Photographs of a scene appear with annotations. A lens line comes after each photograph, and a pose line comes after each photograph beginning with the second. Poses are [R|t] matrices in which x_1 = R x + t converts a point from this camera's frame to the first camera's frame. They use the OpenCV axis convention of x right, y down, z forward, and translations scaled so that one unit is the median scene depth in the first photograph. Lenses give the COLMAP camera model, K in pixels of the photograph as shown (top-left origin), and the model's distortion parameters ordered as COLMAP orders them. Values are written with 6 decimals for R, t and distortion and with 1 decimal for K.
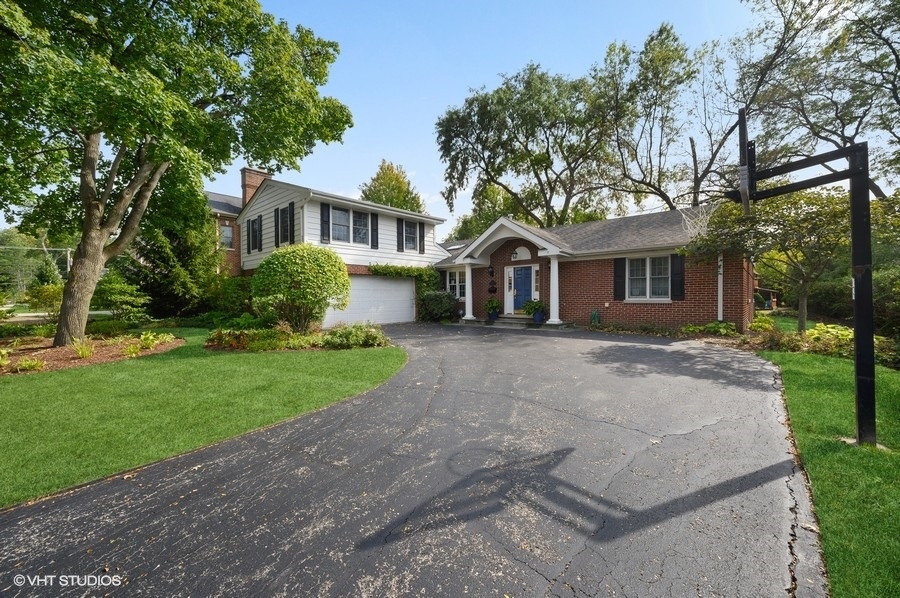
lens RADIAL K [[361.9, 0, 450.0], [0, 361.9, 299.0], [0, 0, 1]] dist [0.002821, 0.000331]
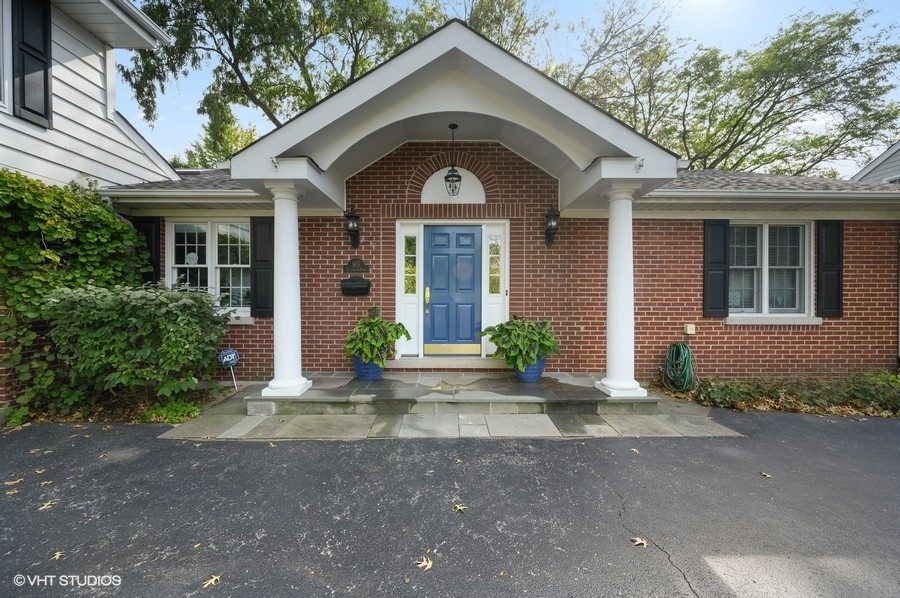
lens RADIAL K [[361.9, 0, 450.0], [0, 361.9, 299.0], [0, 0, 1]] dist [0.002821, 0.000331]
pose [[0.744474, -0.000138, 0.667651, -0.037706], [-0.002917, 0.999990, 0.003459, -0.015681], [-0.667645, -0.004523, 0.744466, 0.698890]]
